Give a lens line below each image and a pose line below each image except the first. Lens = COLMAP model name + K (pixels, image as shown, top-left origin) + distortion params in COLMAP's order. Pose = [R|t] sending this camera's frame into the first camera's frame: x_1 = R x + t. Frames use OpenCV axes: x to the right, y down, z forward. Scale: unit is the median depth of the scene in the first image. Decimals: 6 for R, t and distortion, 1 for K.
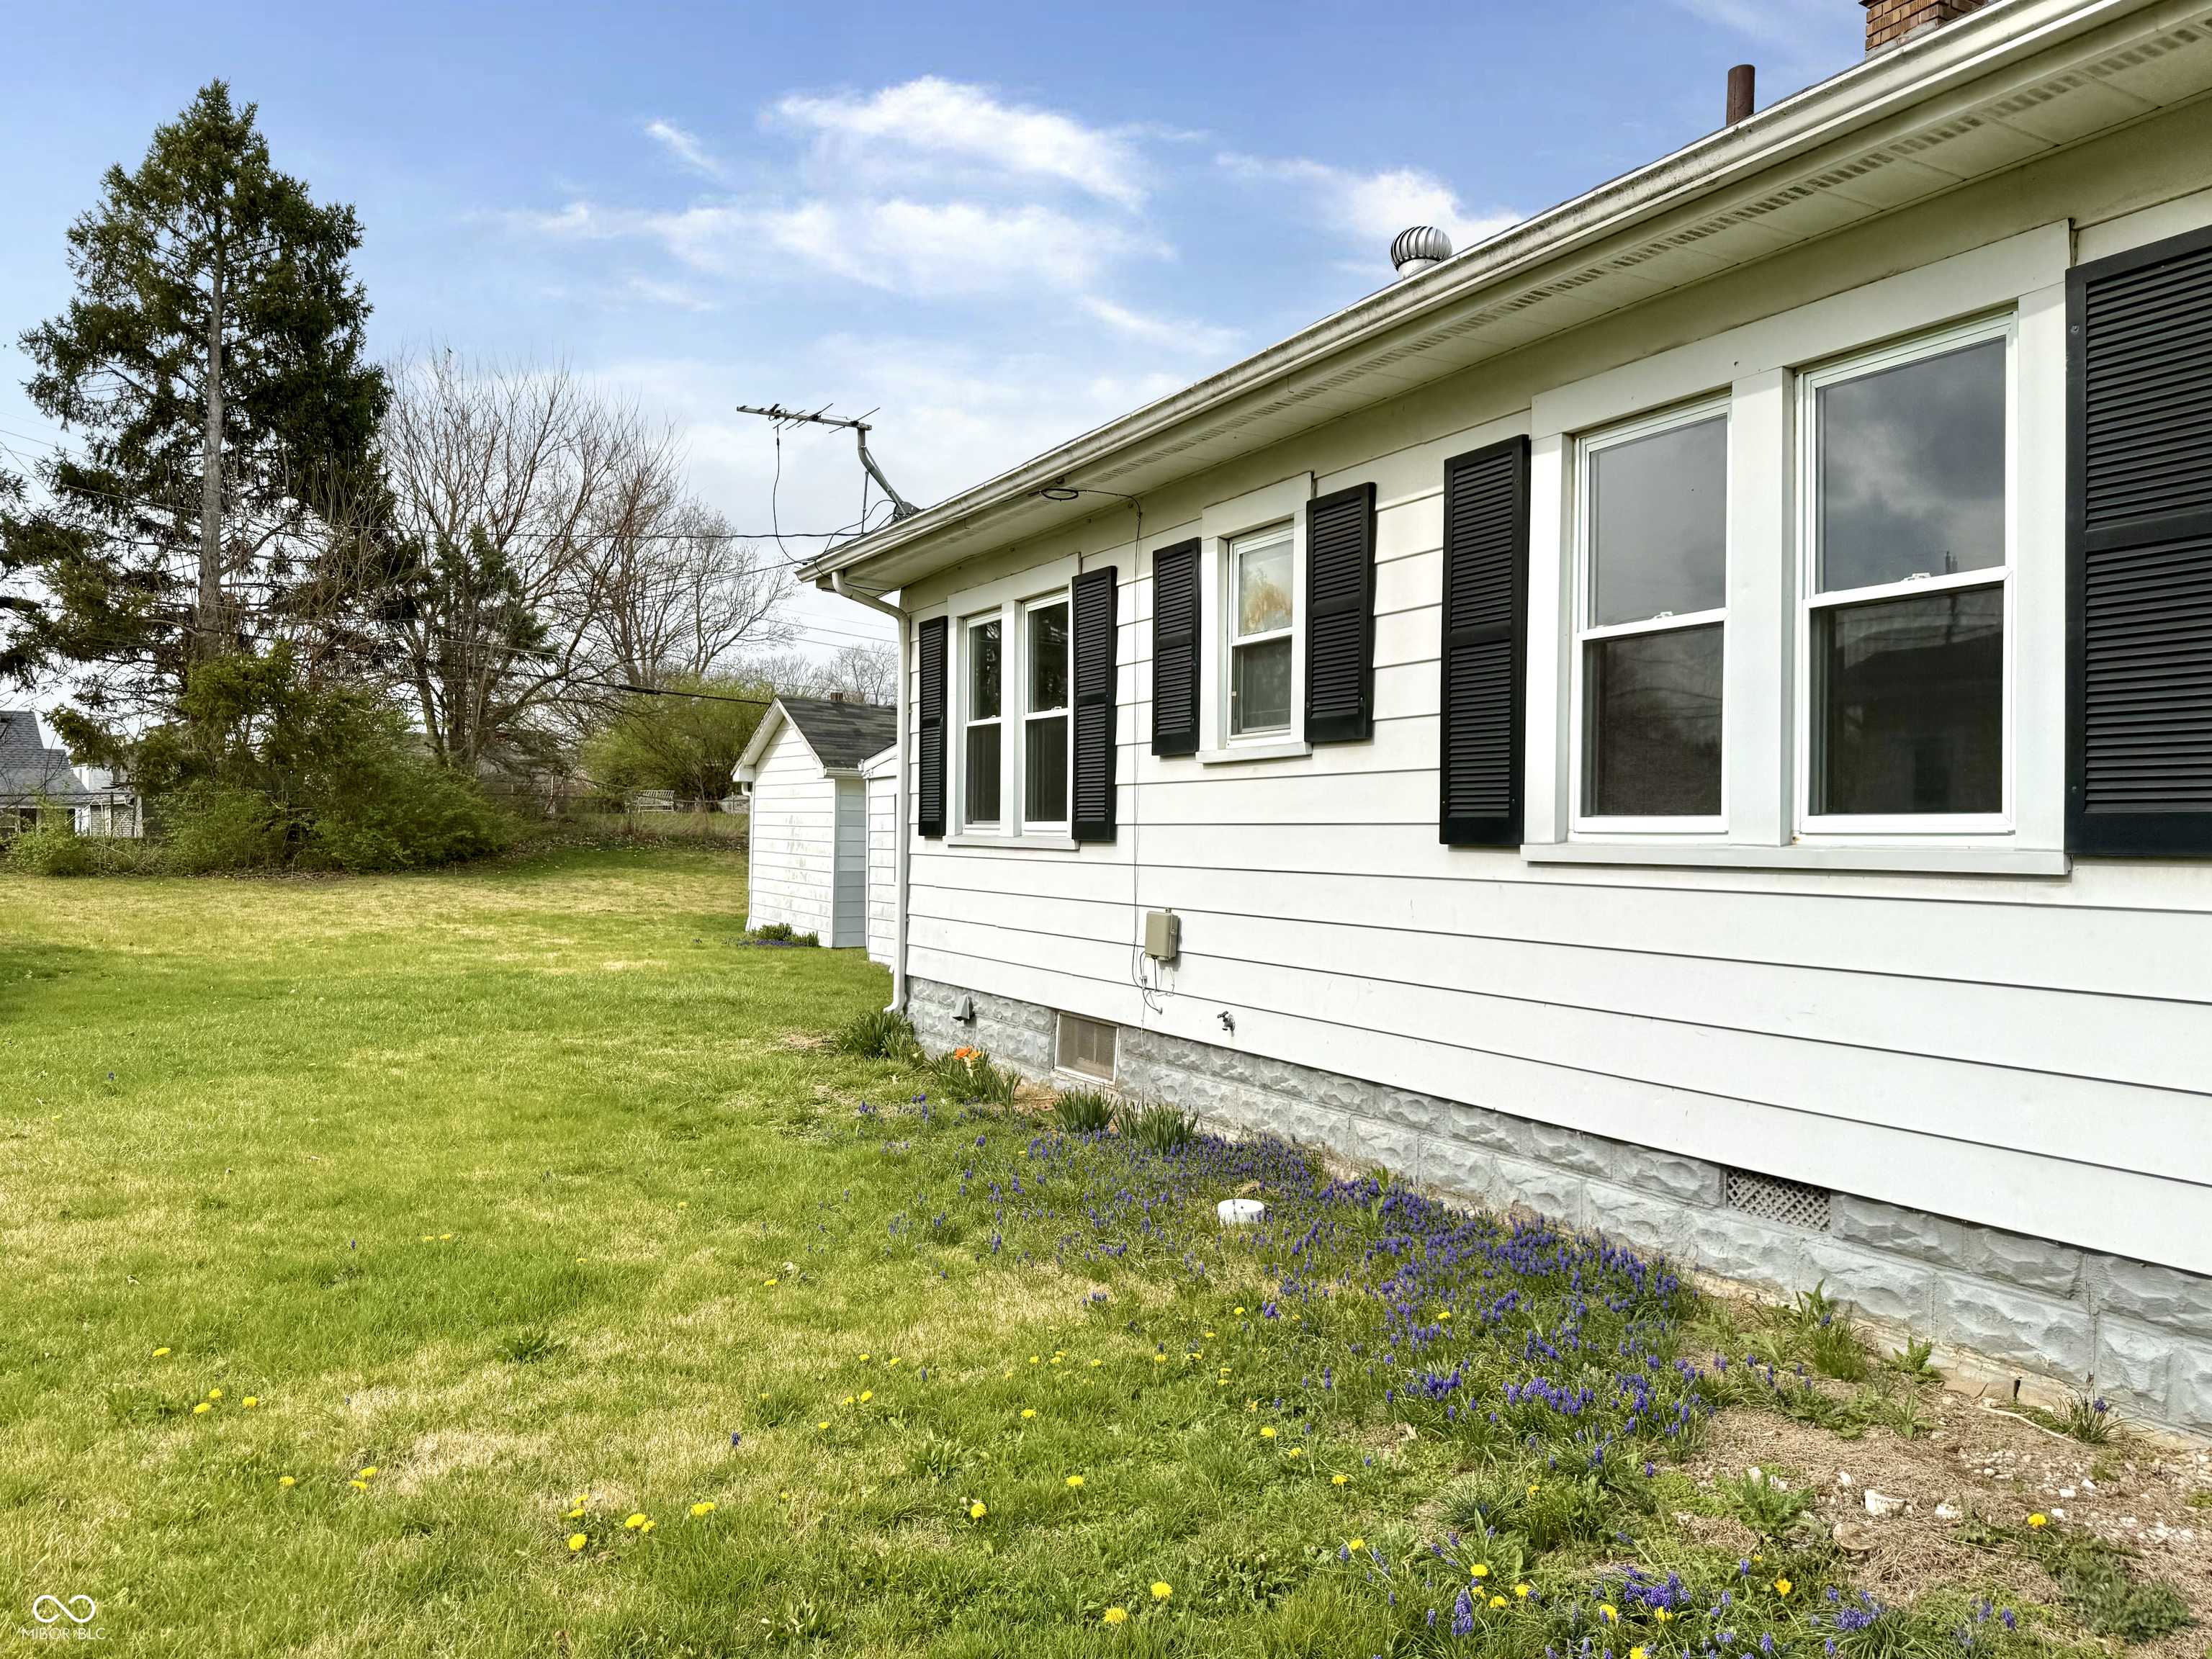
lens RADIAL K [[1538.6, 0, 1113.7], [0, 1538.6, 813.1], [0, 0, 1]] dist [0.095484, -0.148861]
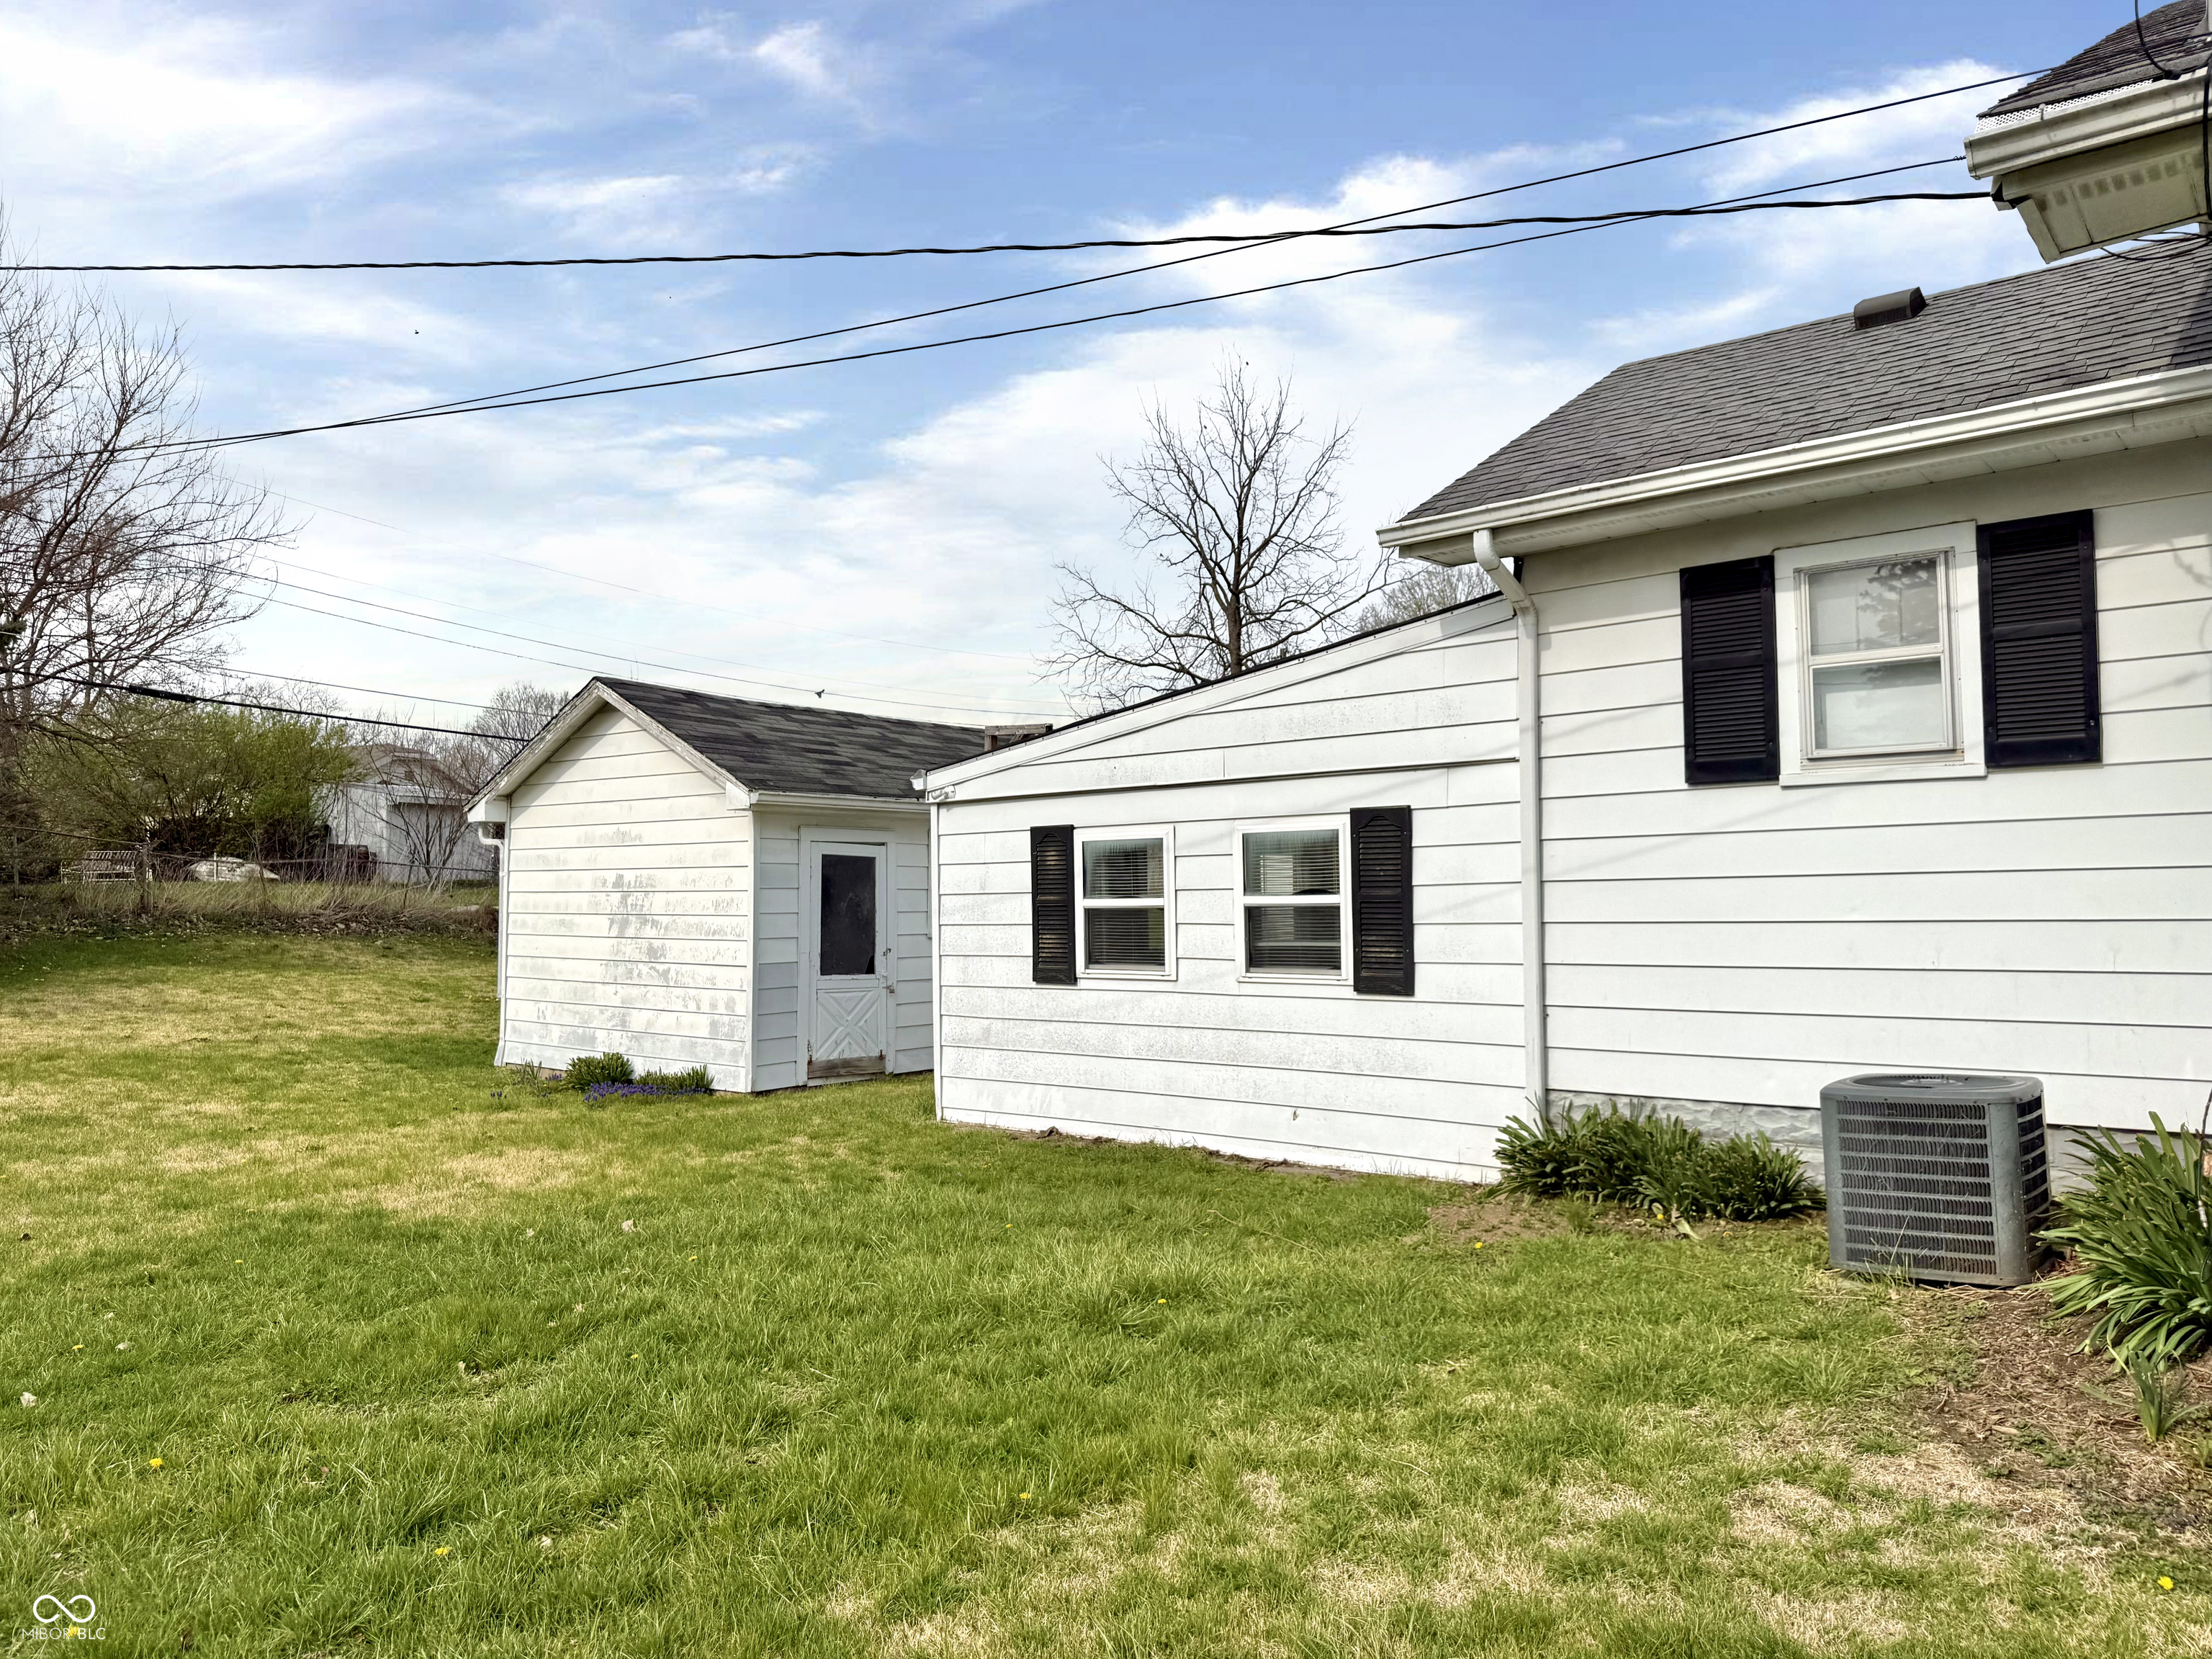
lens RADIAL K [[1538.6, 0, 1113.7], [0, 1538.6, 813.1], [0, 0, 1]] dist [0.095484, -0.148861]
pose [[0.936318, 0.004816, 0.351121, -0.230740], [0.010815, 0.999036, -0.042542, 0.005298], [-0.350987, 0.043630, 0.935363, 0.341421]]
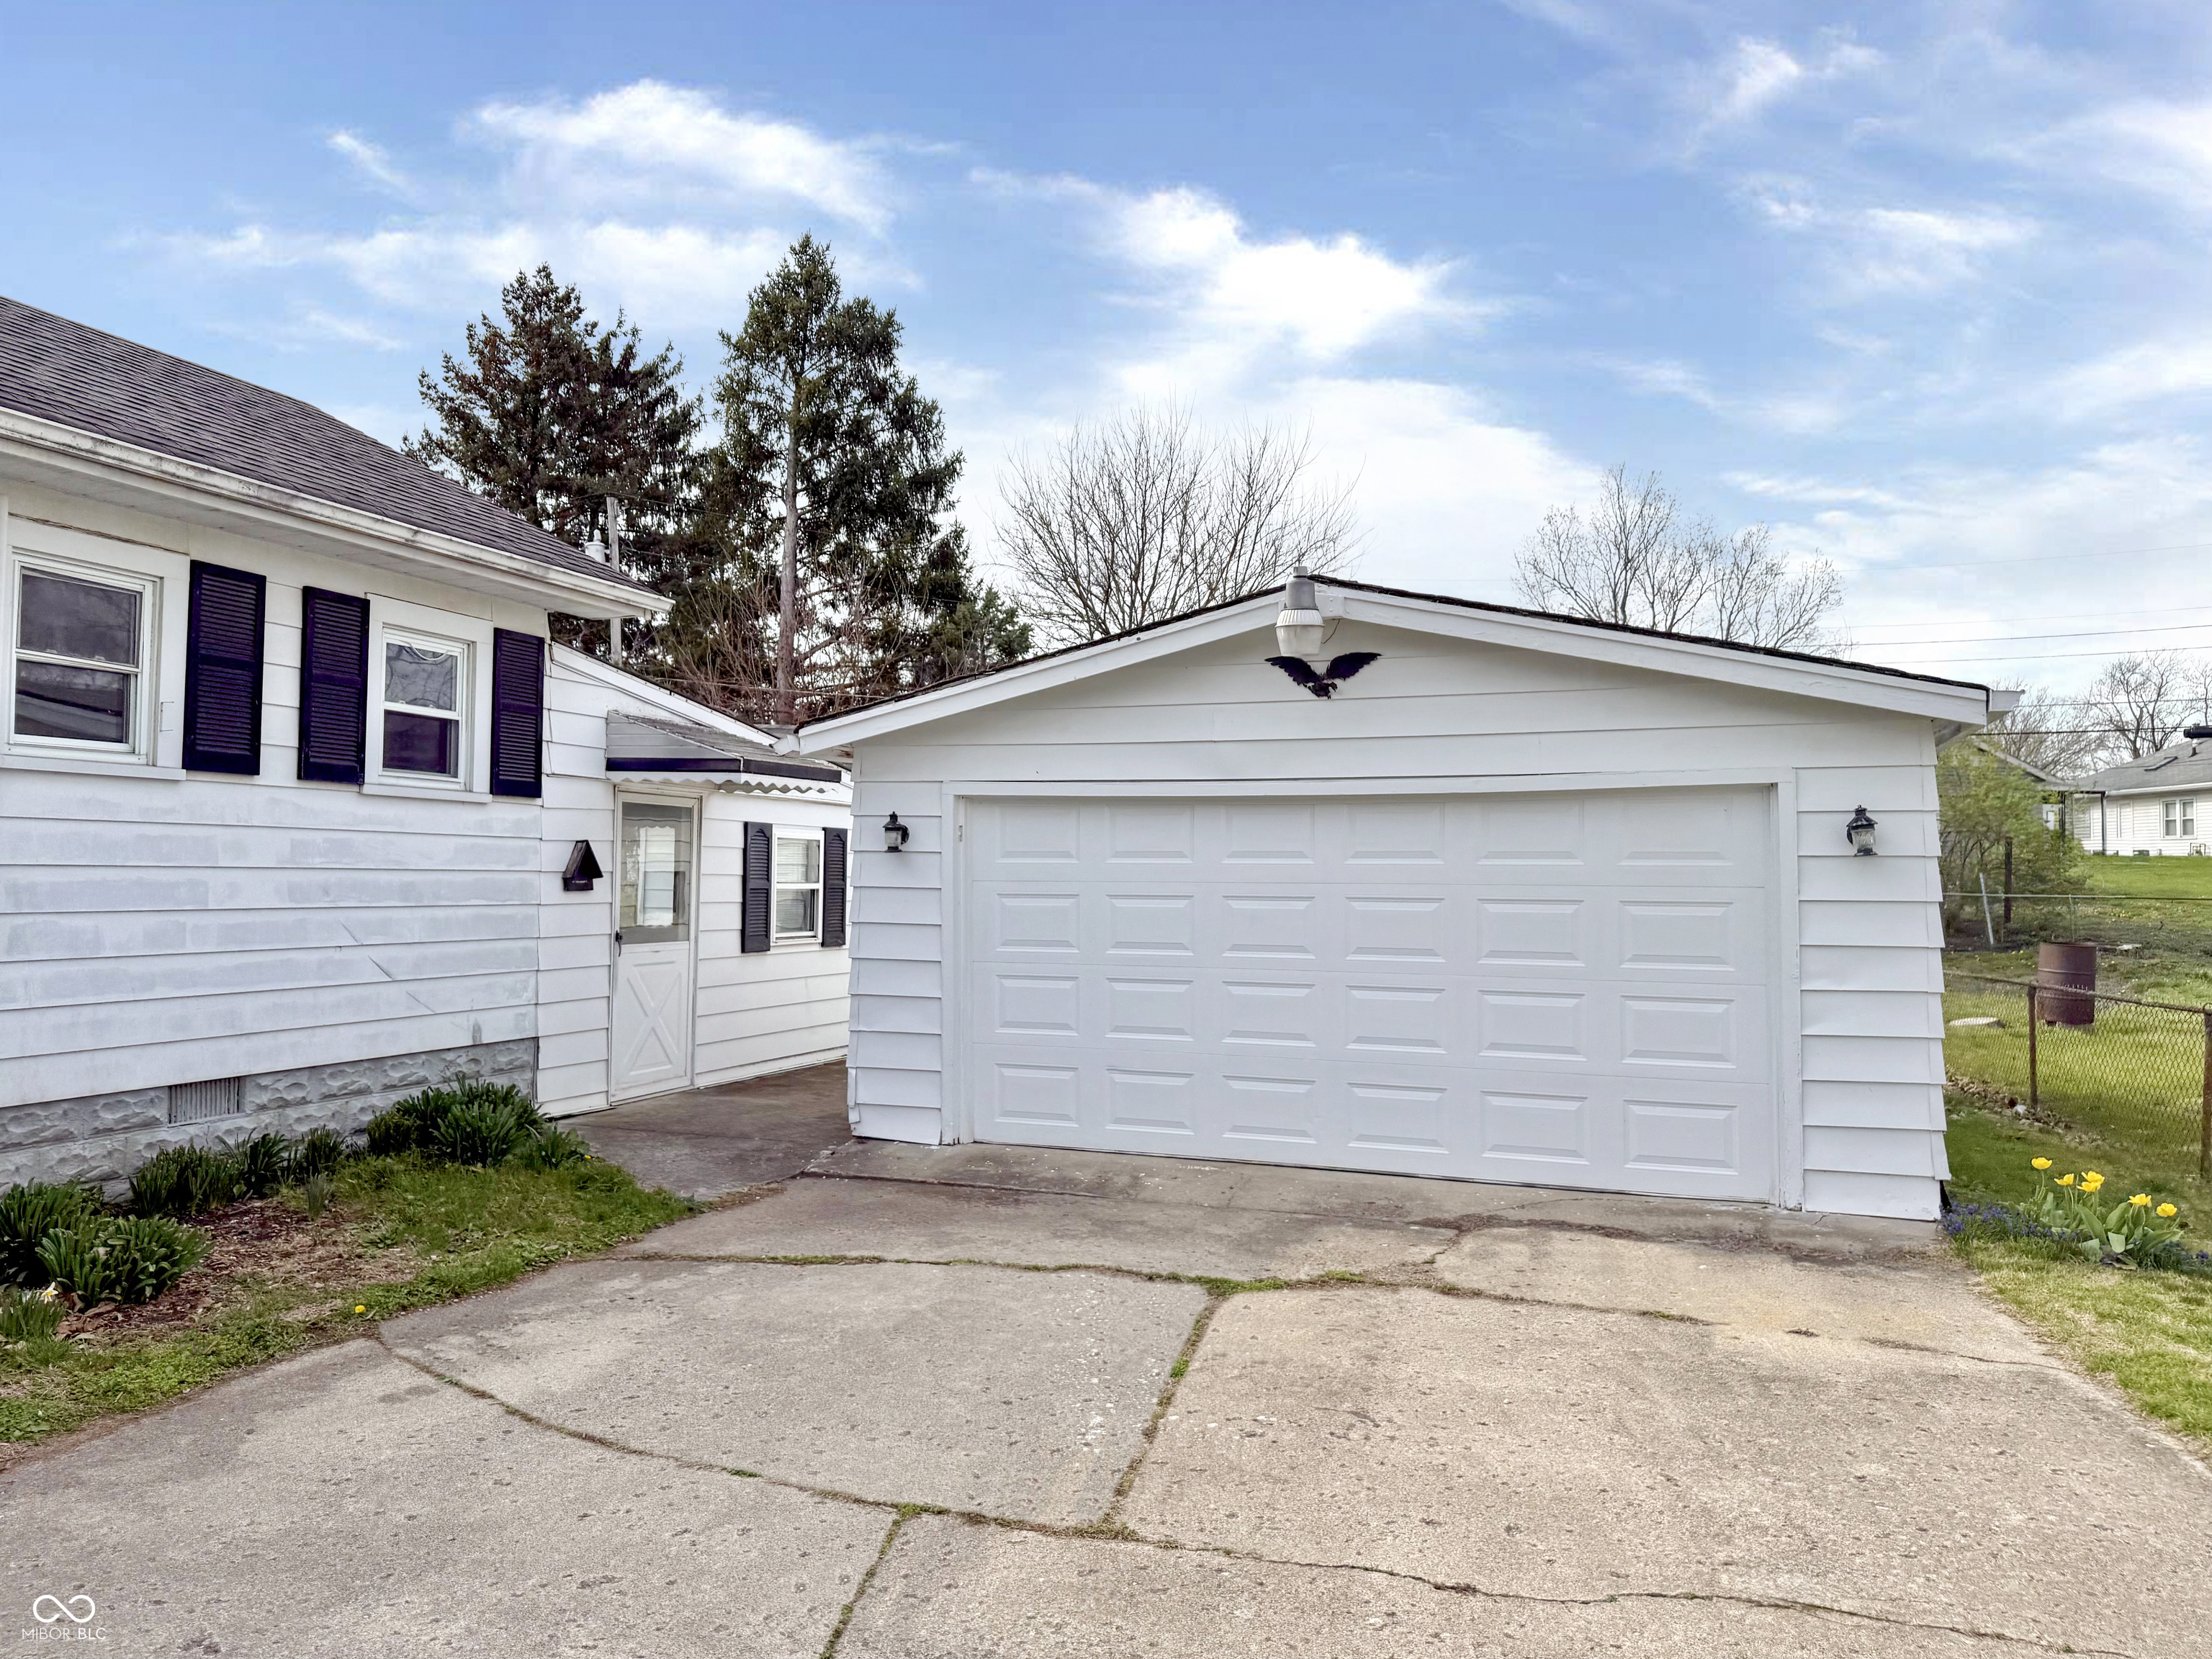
lens RADIAL K [[1538.6, 0, 1113.7], [0, 1538.6, 813.1], [0, 0, 1]] dist [0.095484, -0.148861]
pose [[-0.624950, 0.027395, 0.780184, -0.560806], [-0.025676, 0.998122, -0.055614, 0.013141], [-0.780243, -0.054788, -0.623073, 0.953592]]
